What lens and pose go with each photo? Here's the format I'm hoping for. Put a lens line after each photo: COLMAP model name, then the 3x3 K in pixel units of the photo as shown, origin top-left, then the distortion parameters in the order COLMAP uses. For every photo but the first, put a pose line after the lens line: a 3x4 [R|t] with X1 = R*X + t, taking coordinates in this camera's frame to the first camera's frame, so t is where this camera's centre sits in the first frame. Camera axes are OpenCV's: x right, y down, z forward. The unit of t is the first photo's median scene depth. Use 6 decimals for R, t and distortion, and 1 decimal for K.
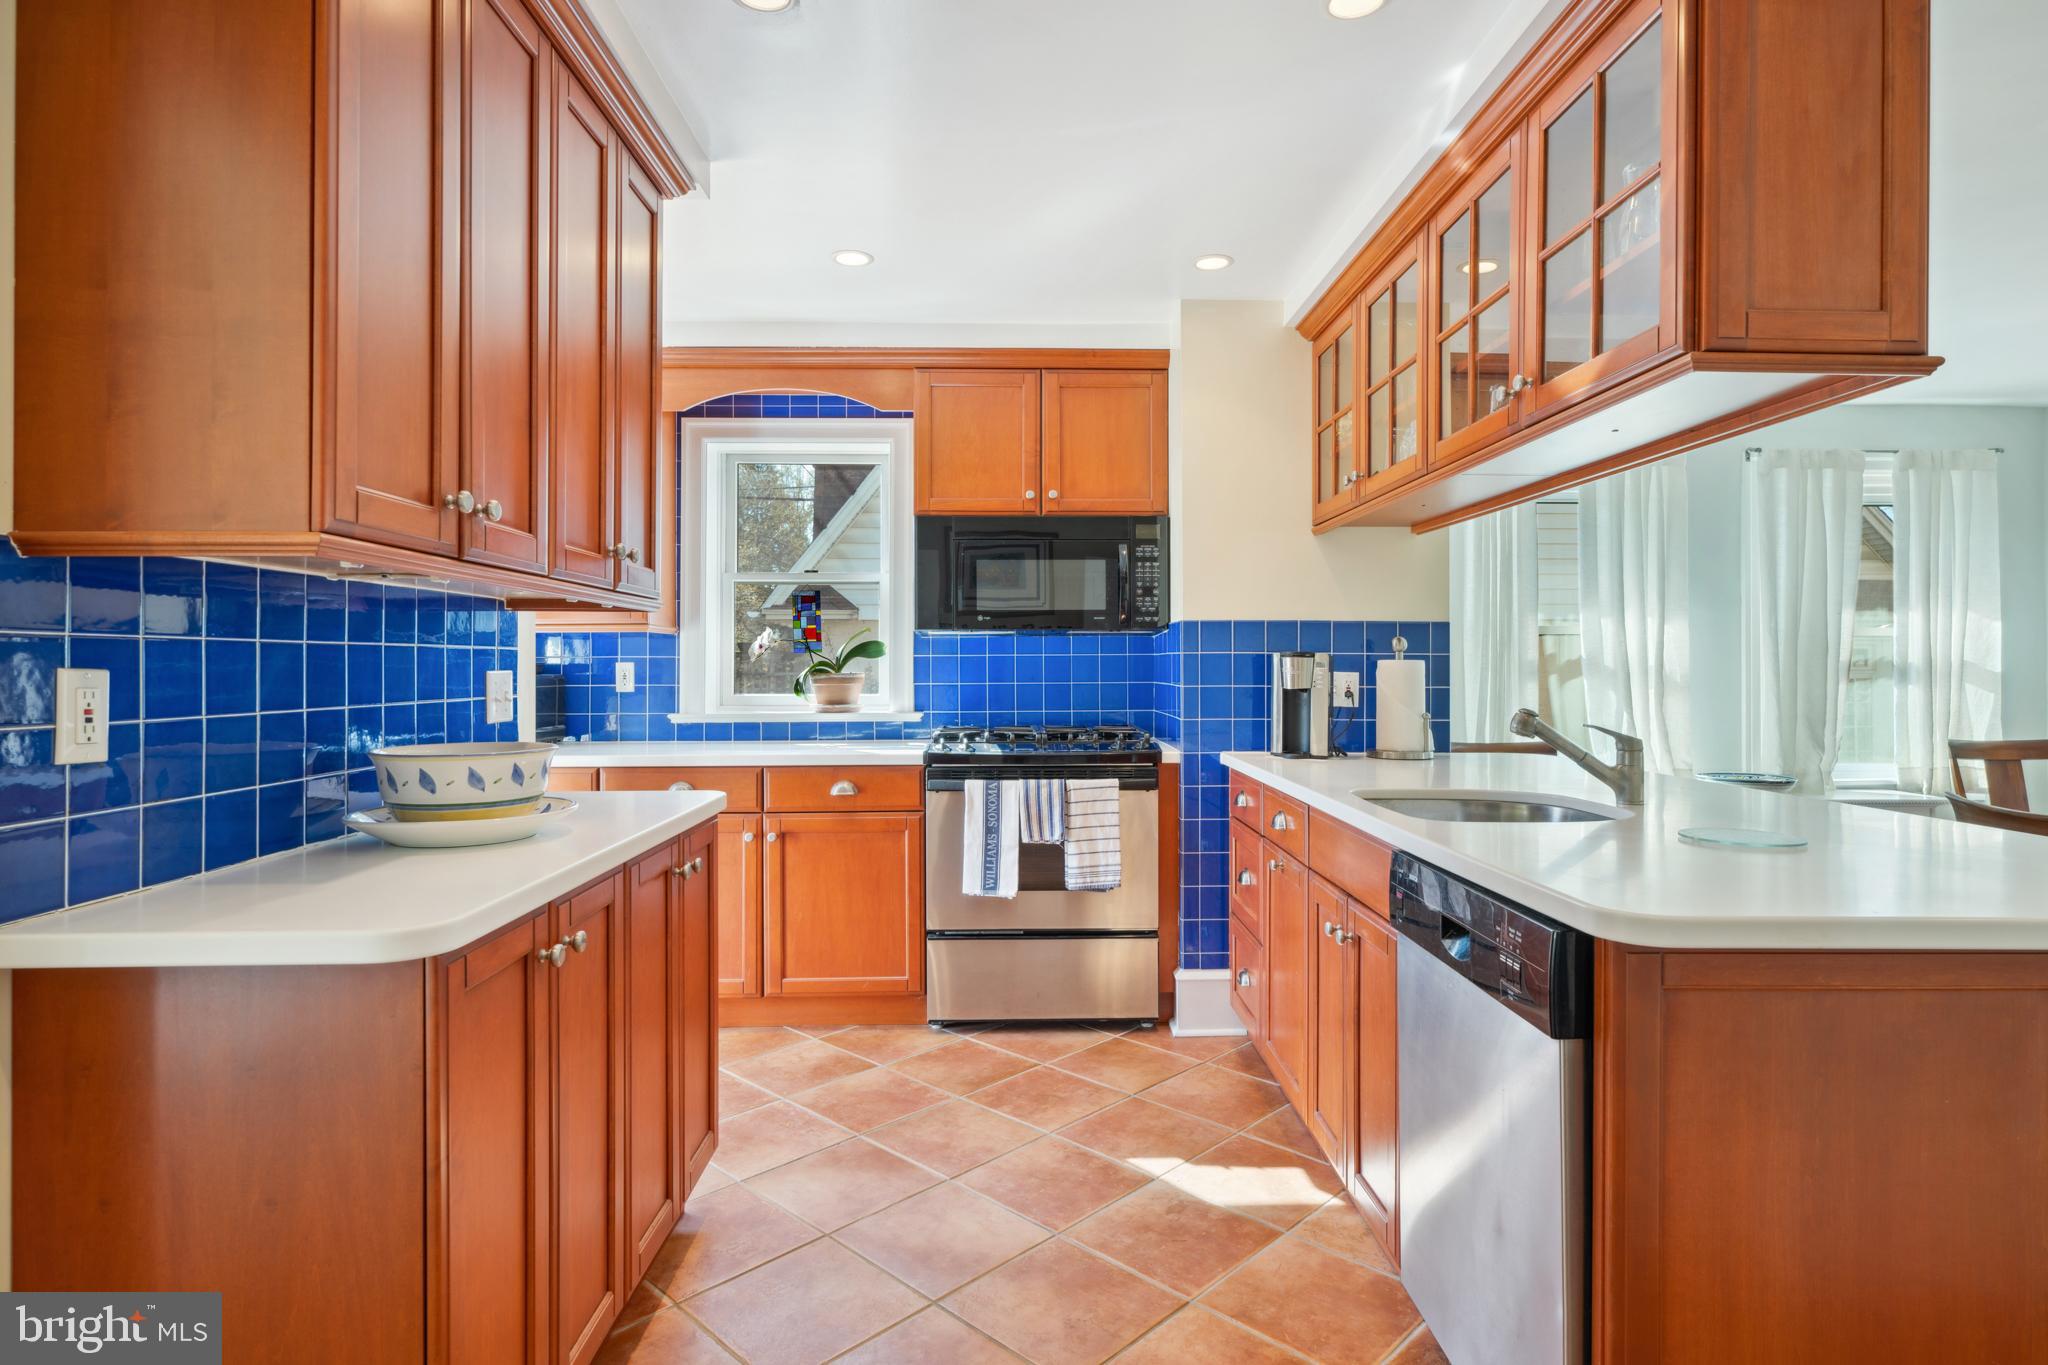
lens RADIAL K [[1084.2, 0, 1026.8], [0, 1084.2, 656.3], [0, 0, 1]] dist [-0.002078, -0.000478]
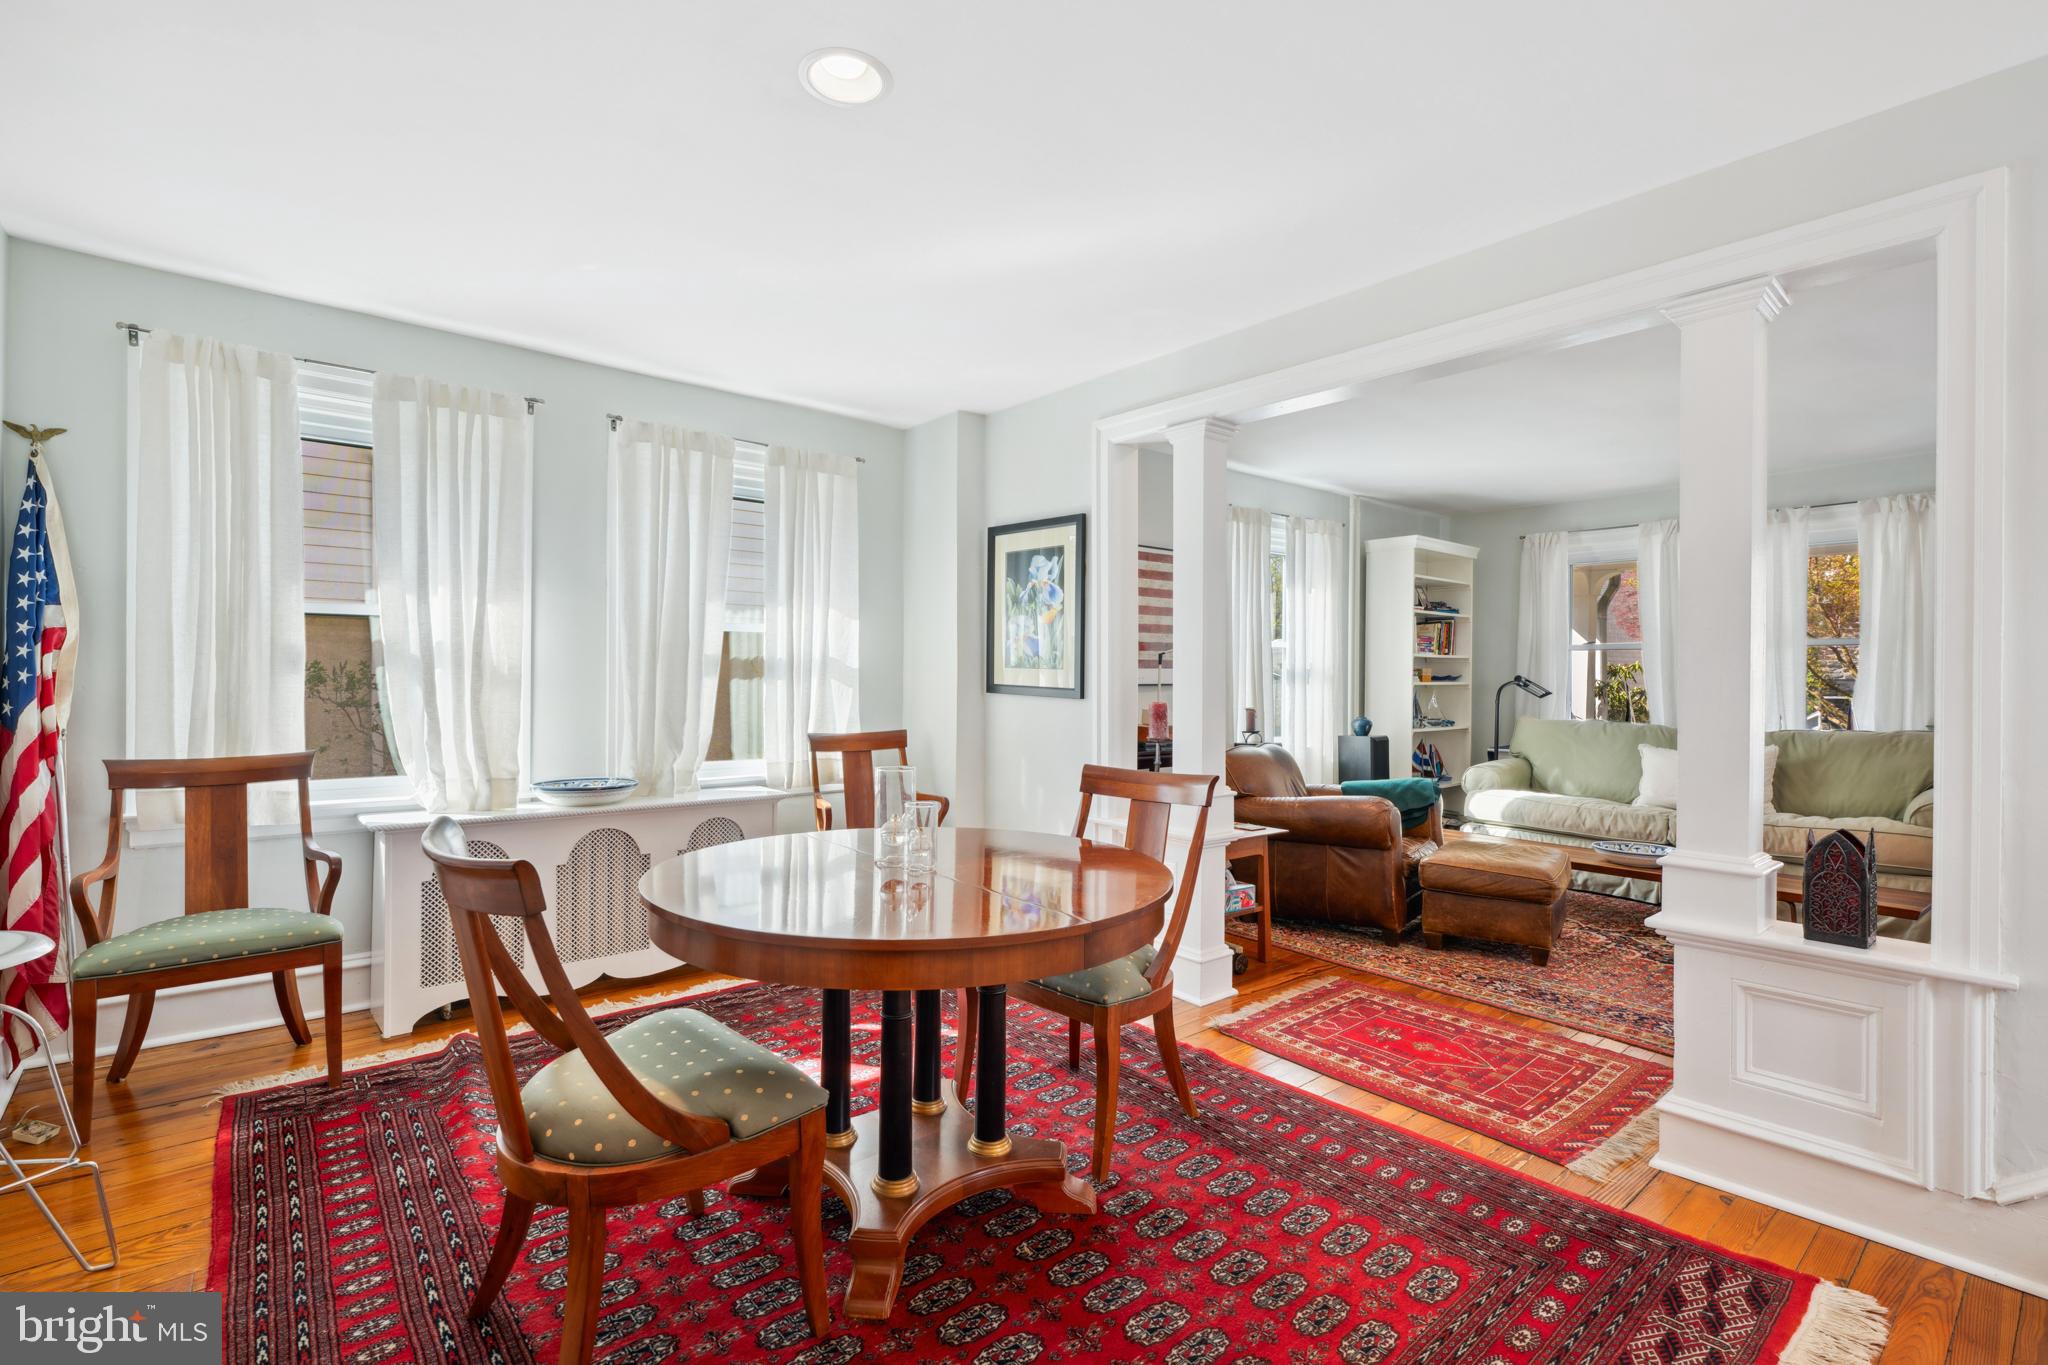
lens RADIAL K [[948.3, 0, 1024.5], [0, 948.3, 681.1], [0, 0, 1]] dist [0.001823, 0.000235]
pose [[0.779458, 0.003779, 0.626444, 0.615562], [-0.012171, 0.999884, 0.009113, 0.022939], [-0.626337, -0.014727, 0.779414, 0.239645]]
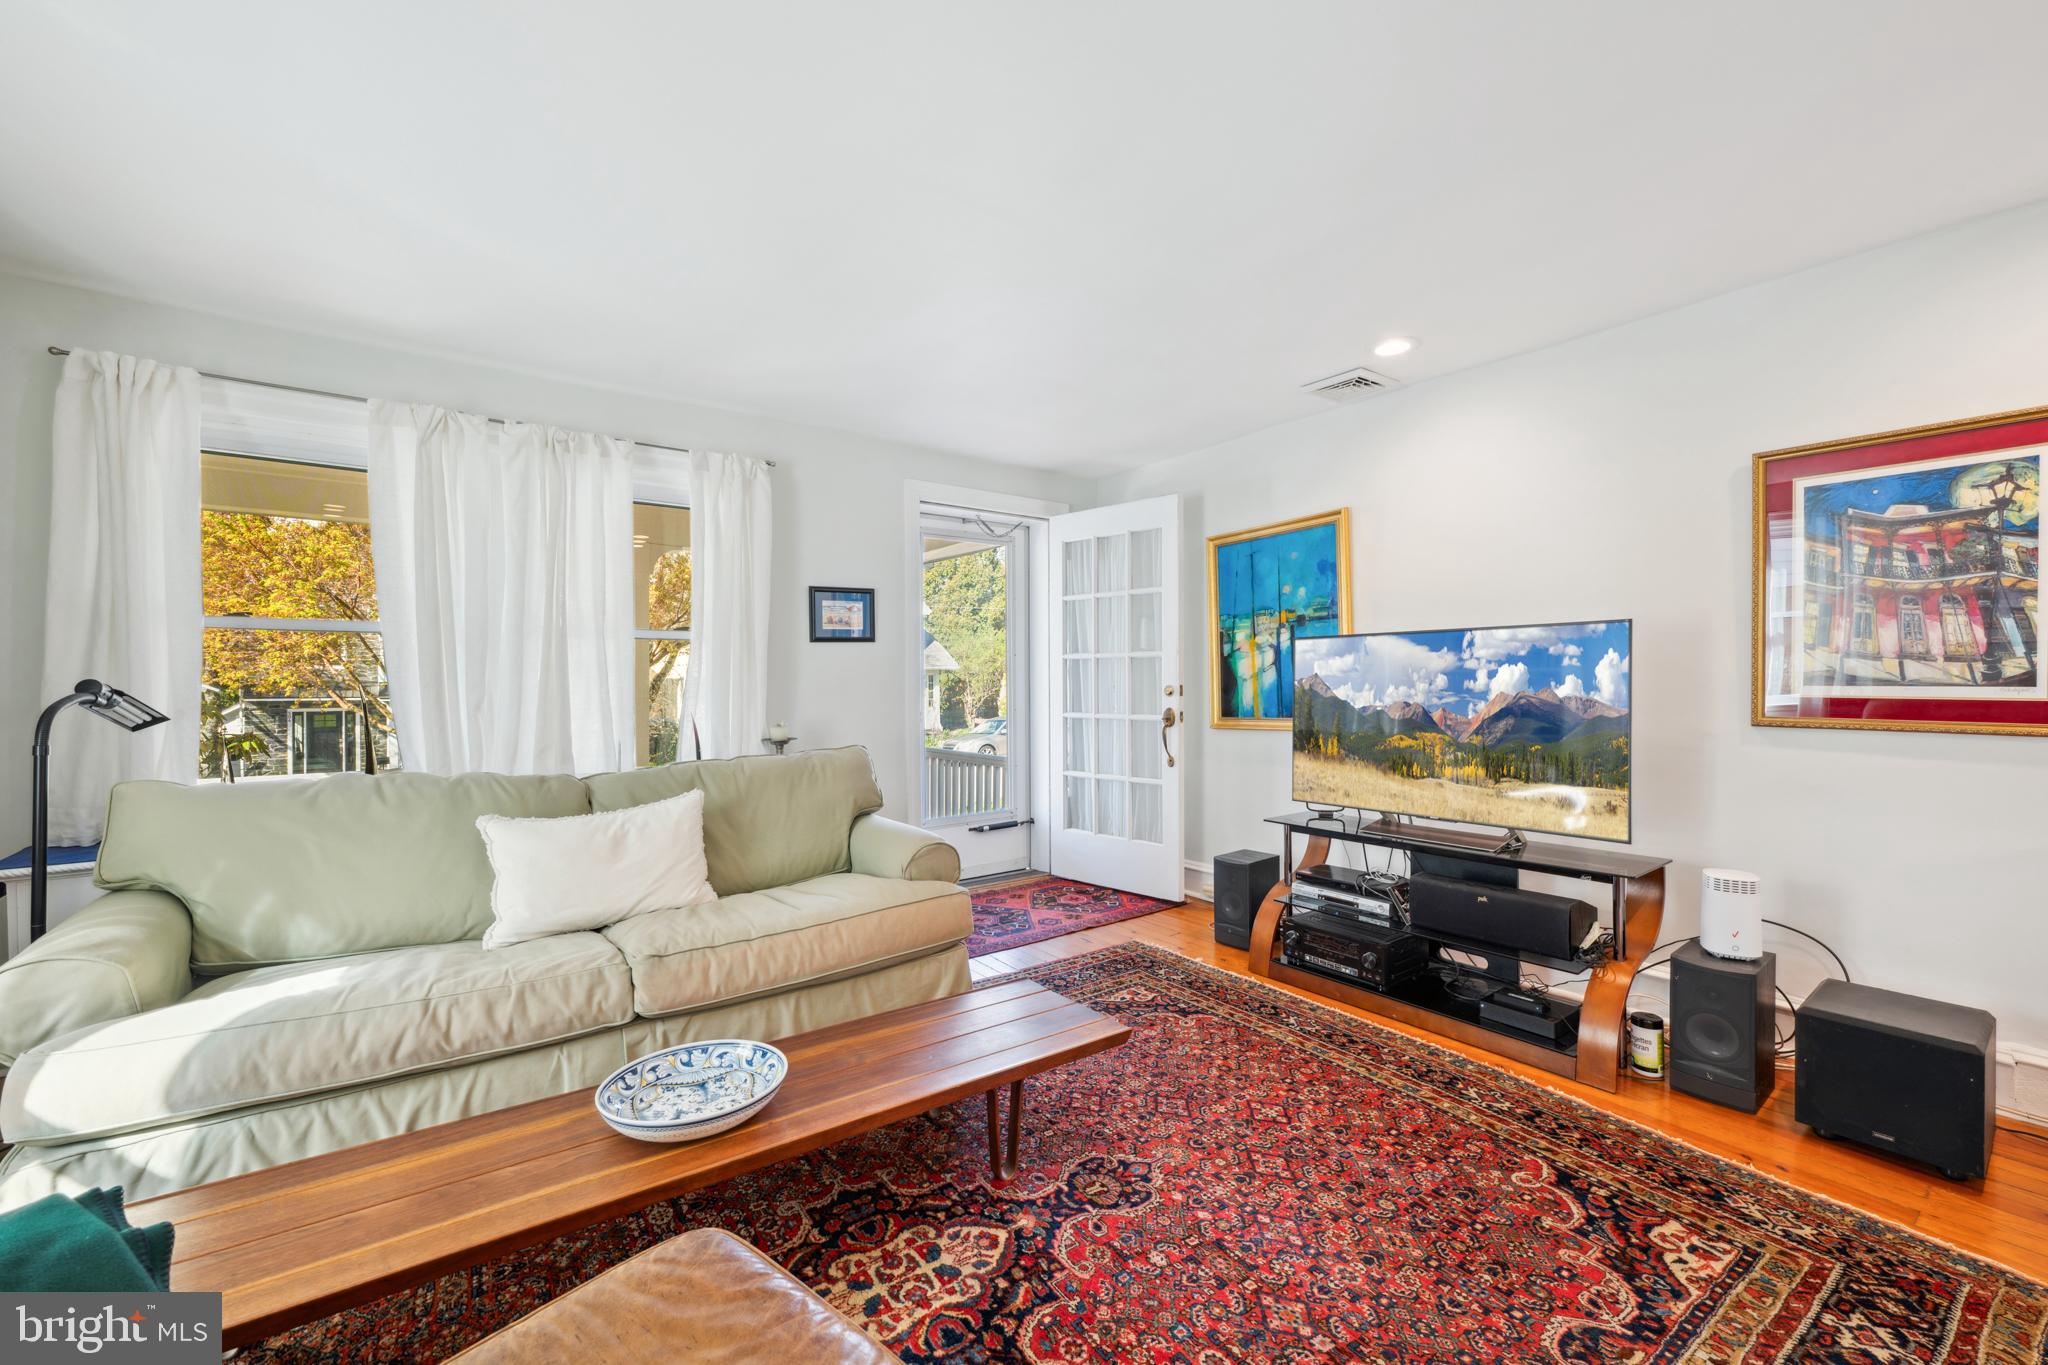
lens RADIAL K [[825.5, 0, 1028.5], [0, 825.5, 683.2], [0, 0, 1]] dist [-0.000900, -0.000016]
pose [[-0.571268, 0.003062, 0.820758, 1.580356], [-0.003974, 0.999971, -0.006496, 0.021382], [-0.820754, -0.006973, -0.571240, 0.848777]]
